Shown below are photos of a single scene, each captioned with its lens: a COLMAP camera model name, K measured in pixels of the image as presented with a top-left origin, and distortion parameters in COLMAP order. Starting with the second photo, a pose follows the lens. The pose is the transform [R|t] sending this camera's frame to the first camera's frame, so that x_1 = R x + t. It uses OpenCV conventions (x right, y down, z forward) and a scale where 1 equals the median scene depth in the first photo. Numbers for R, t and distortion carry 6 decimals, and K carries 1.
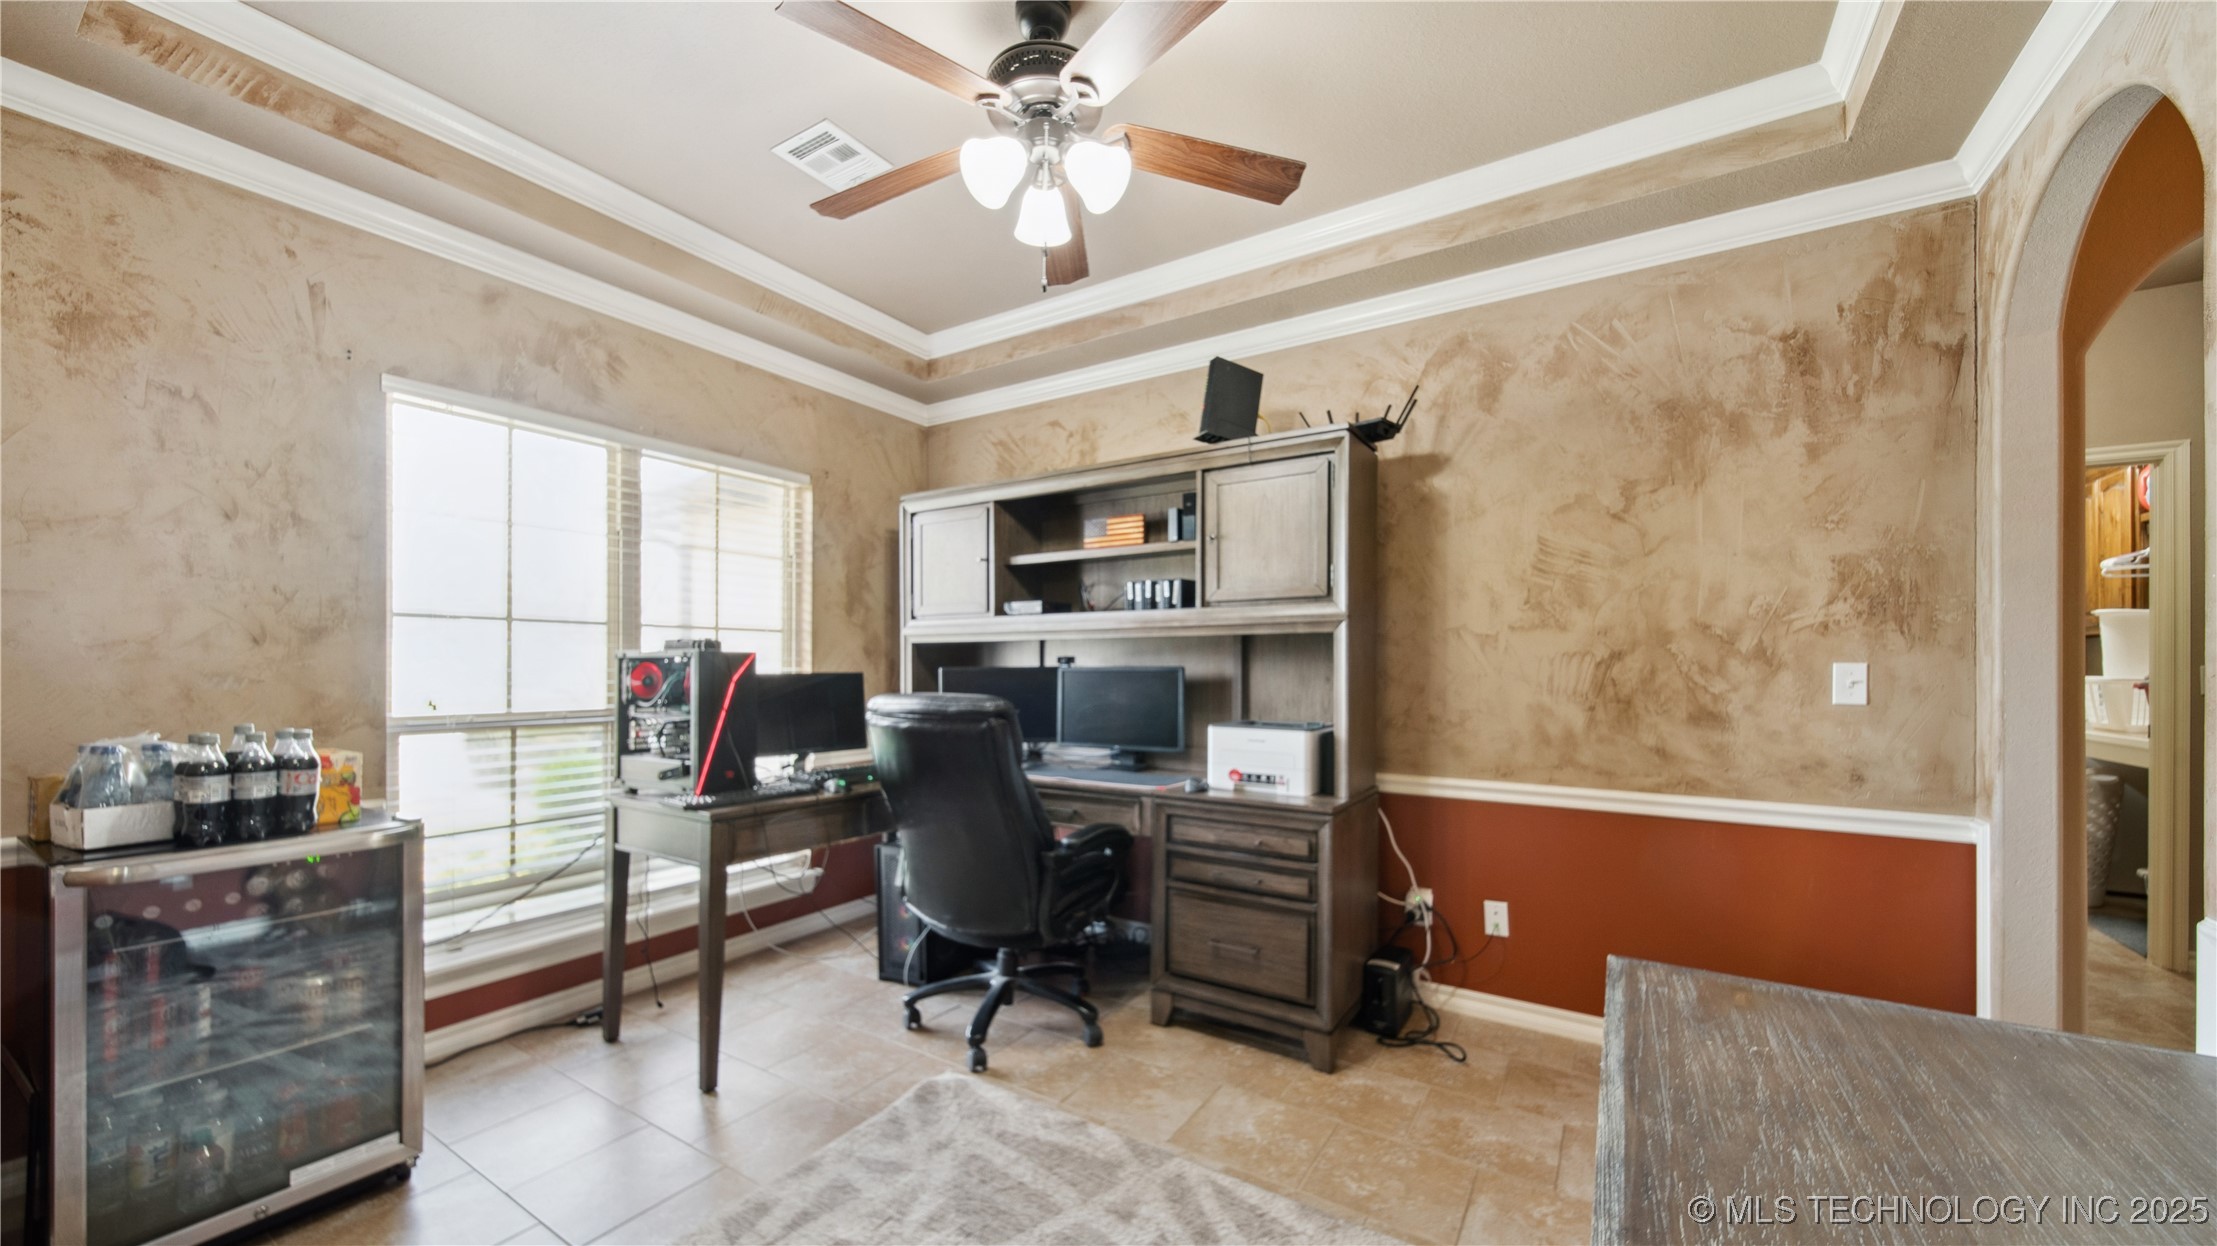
lens RADIAL K [[787.6, 0, 1104.9], [0, 787.6, 665.9], [0, 0, 1]] dist [-0.000467, -0.000078]
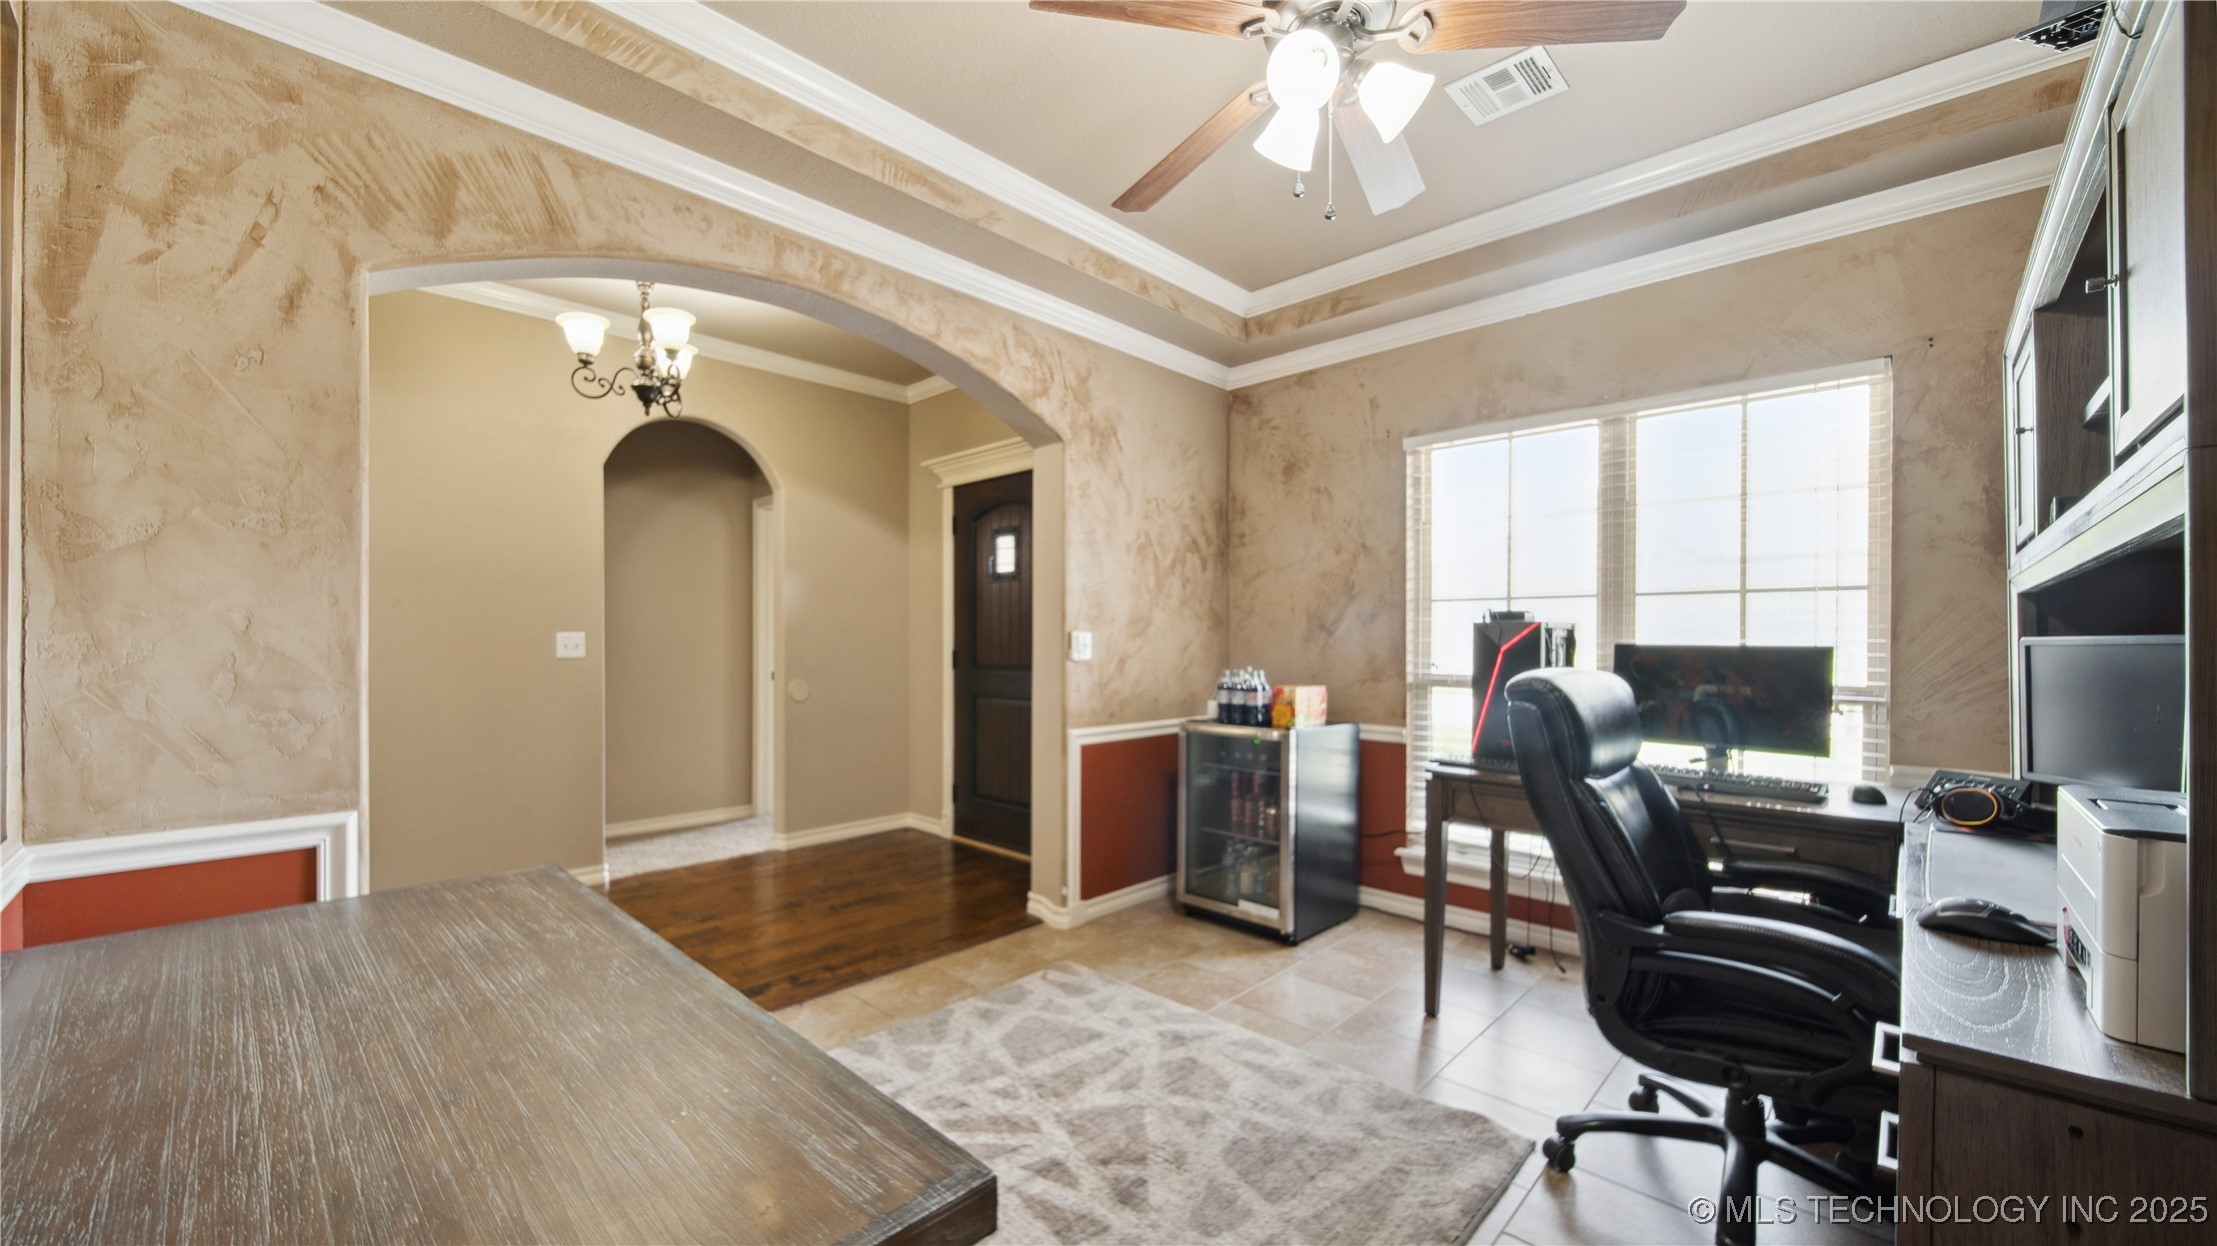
lens RADIAL K [[856.5, 0, 1102.6], [0, 856.5, 645.3], [0, 0, 1]] dist [0.000379, 0.000031]
pose [[-0.190430, 0.002872, -0.981697, 0.881692], [-0.003948, 0.999985, 0.003691, 0.012341], [0.981693, 0.004579, -0.190416, 0.875451]]
